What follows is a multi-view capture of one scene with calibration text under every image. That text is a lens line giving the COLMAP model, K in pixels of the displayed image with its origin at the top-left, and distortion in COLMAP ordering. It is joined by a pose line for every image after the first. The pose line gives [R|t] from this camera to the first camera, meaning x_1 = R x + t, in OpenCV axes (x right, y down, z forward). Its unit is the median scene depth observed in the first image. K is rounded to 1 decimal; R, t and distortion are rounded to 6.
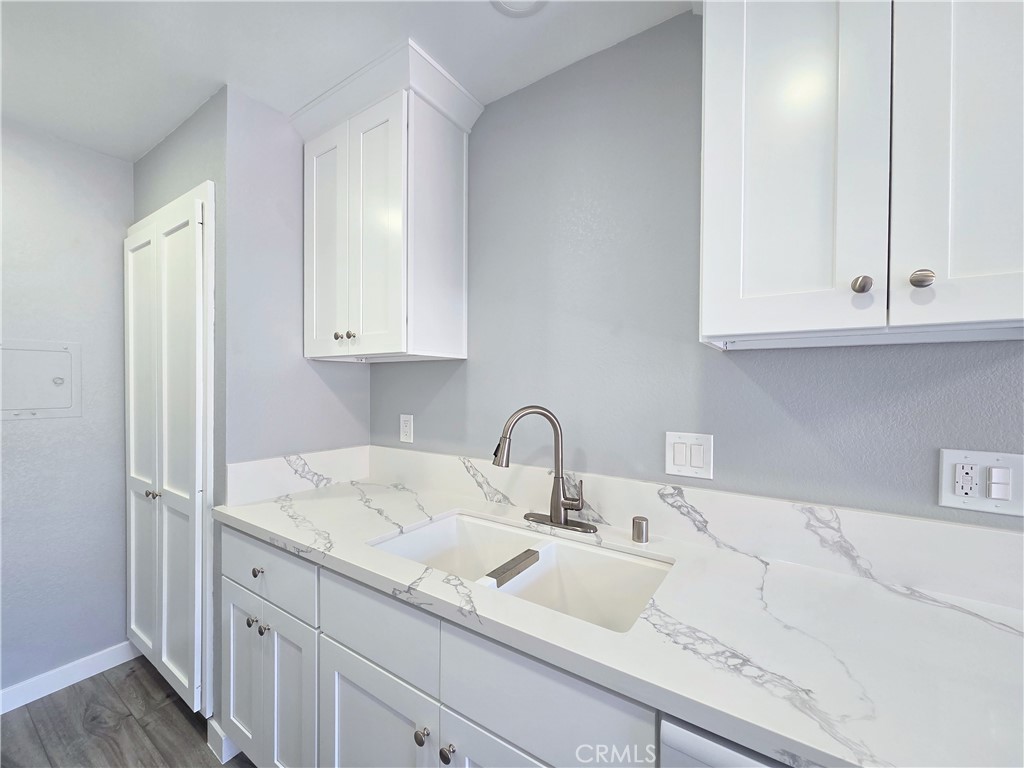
lens RADIAL K [[423.7, 0, 507.5], [0, 423.7, 385.3], [0, 0, 1]] dist [0.002040, 0.002209]
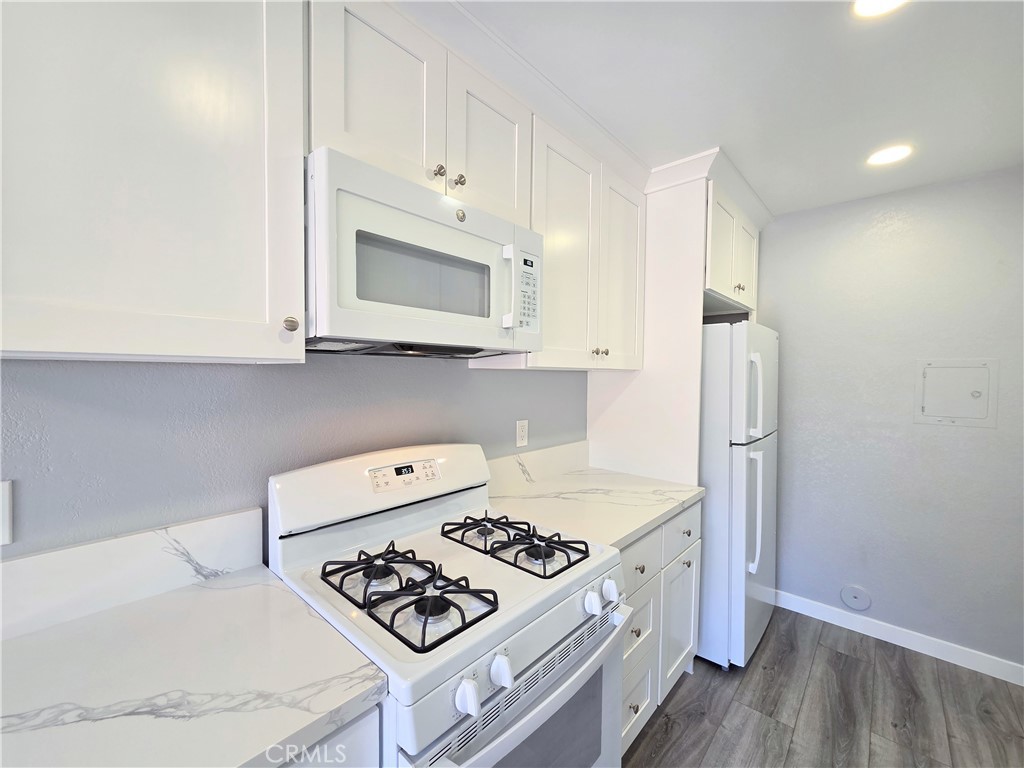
lens RADIAL K [[423.7, 0, 510.8], [0, 423.7, 385.7], [0, 0, 1]] dist [0.002040, 0.002209]
pose [[-0.131306, 0.027835, -0.990951, 0.284405], [-0.021750, 0.999284, 0.030951, -0.055924], [0.991103, 0.025617, -0.130606, -0.082705]]
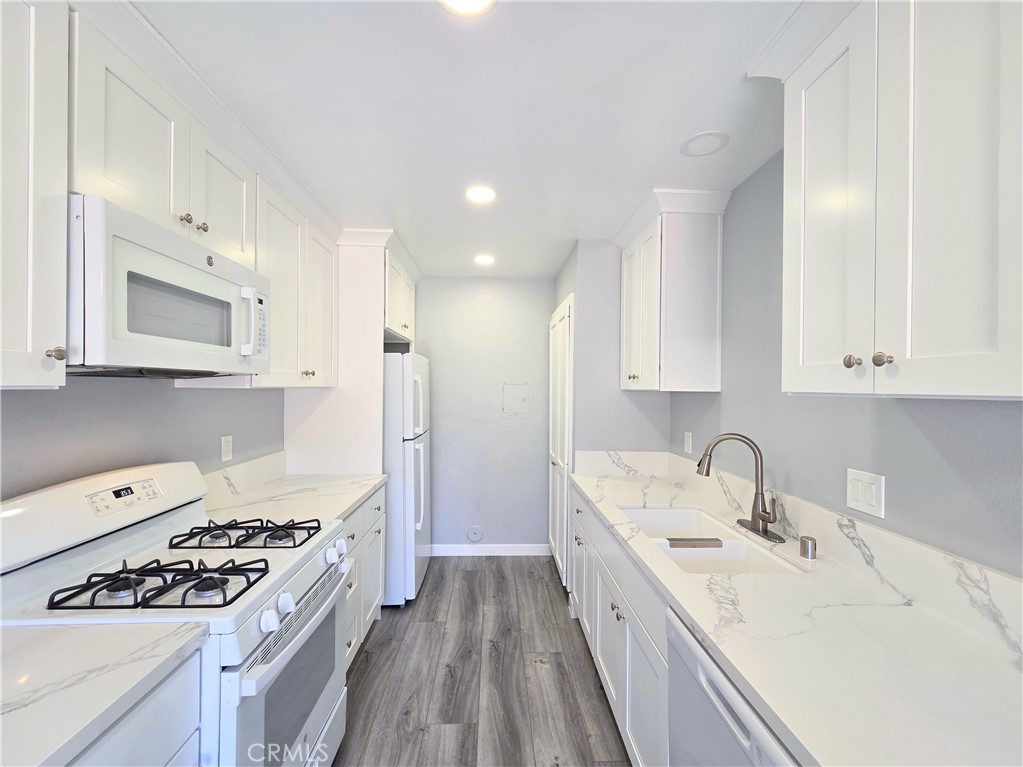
lens RADIAL K [[423.3, 0, 506.1], [0, 423.3, 383.2], [0, 0, 1]] dist [0.002040, 0.002209]
pose [[0.590768, -0.006444, -0.806815, 0.659724], [-0.012277, 0.999781, -0.016975, -0.070591], [0.806748, 0.019933, 0.590560, -0.318003]]
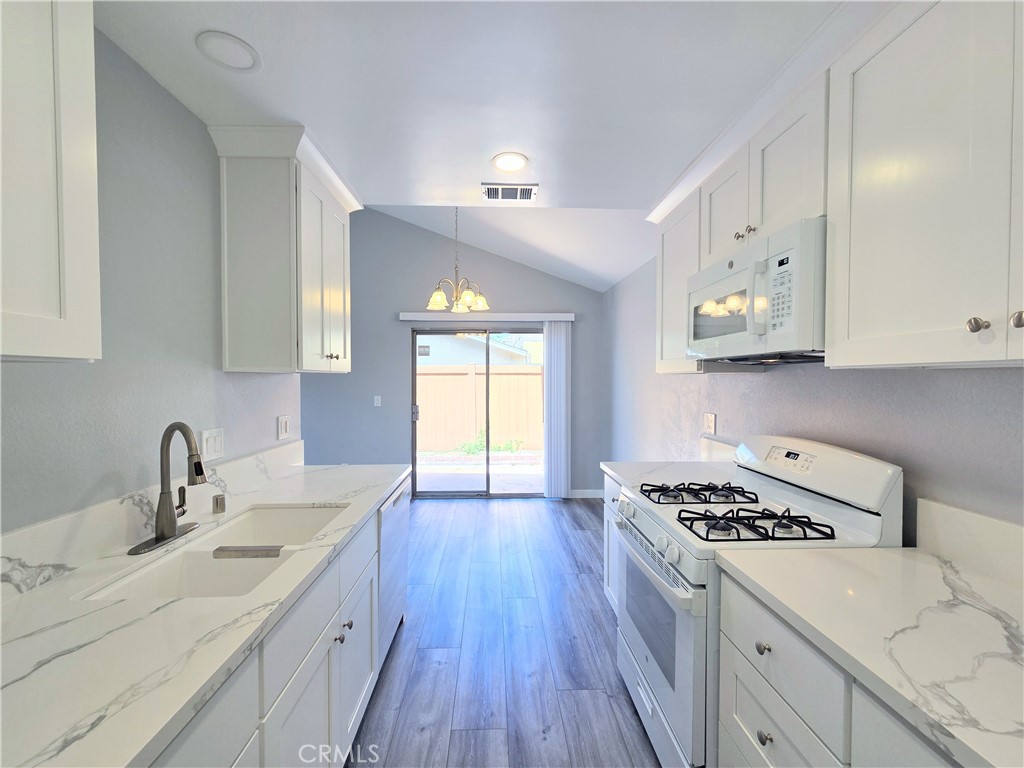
lens RADIAL K [[423.7, 0, 506.1], [0, 423.7, 387.3], [0, 0, 1]] dist [0.002040, 0.002209]
pose [[-0.592256, -0.020924, 0.805478, -1.118814], [0.002689, 0.999606, 0.027944, -0.055670], [-0.805746, 0.018716, -0.591966, 0.908913]]
